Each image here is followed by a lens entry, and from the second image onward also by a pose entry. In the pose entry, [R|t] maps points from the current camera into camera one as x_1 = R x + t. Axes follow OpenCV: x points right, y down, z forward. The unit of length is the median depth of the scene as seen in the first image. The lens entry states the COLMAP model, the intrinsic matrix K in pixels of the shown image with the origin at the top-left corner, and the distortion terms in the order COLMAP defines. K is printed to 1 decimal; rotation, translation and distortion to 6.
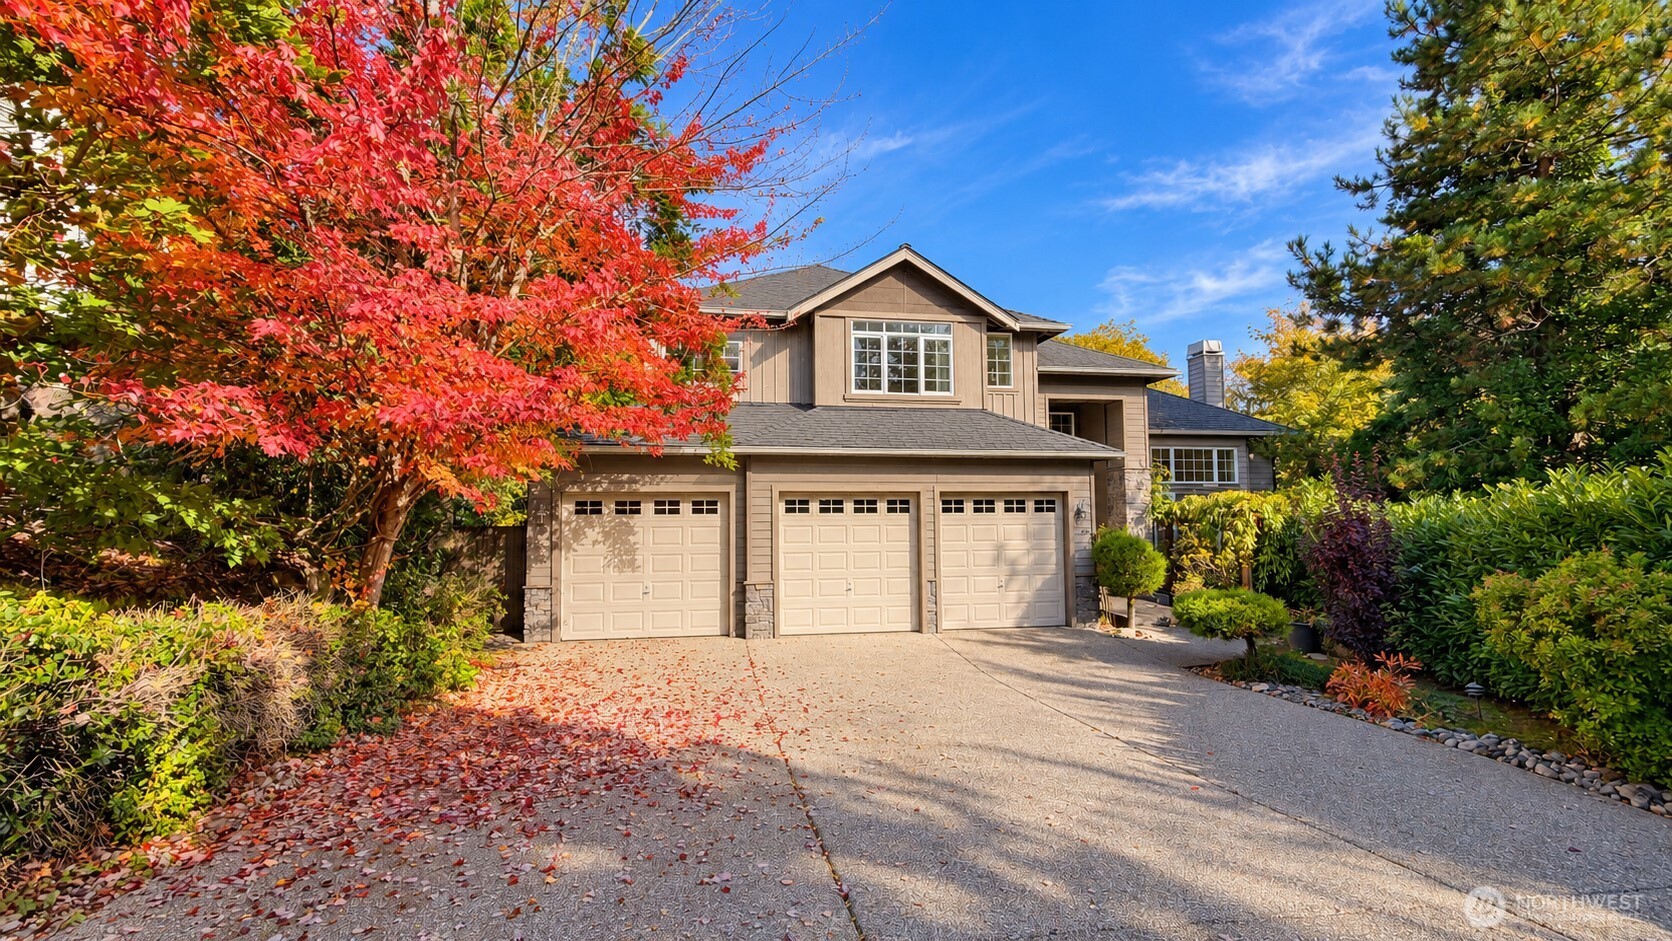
lens RADIAL K [[665.6, 0, 834.1], [0, 665.6, 462.8], [0, 0, 1]] dist [0.001401, 0.000236]
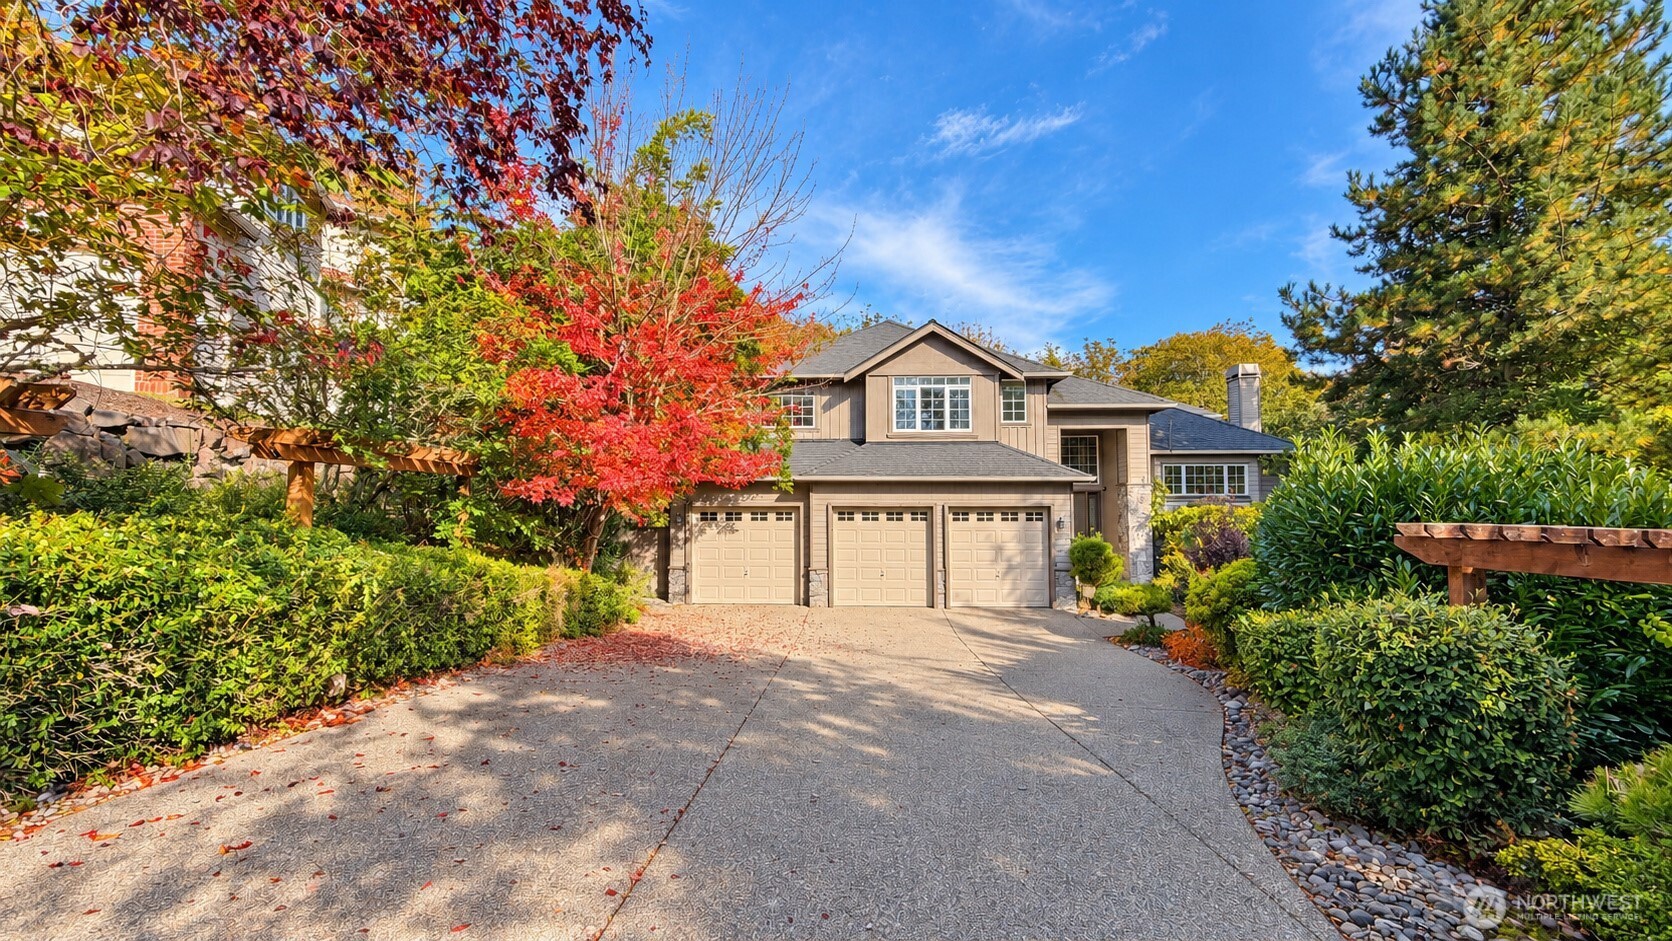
lens RADIAL K [[665.6, 0, 834.1], [0, 665.6, 462.8], [0, 0, 1]] dist [0.001401, 0.000236]
pose [[0.976555, -0.008951, -0.215082, 0.200431], [0.010642, 0.999921, 0.006707, -0.051972], [0.215005, -0.008838, 0.976573, -0.351848]]
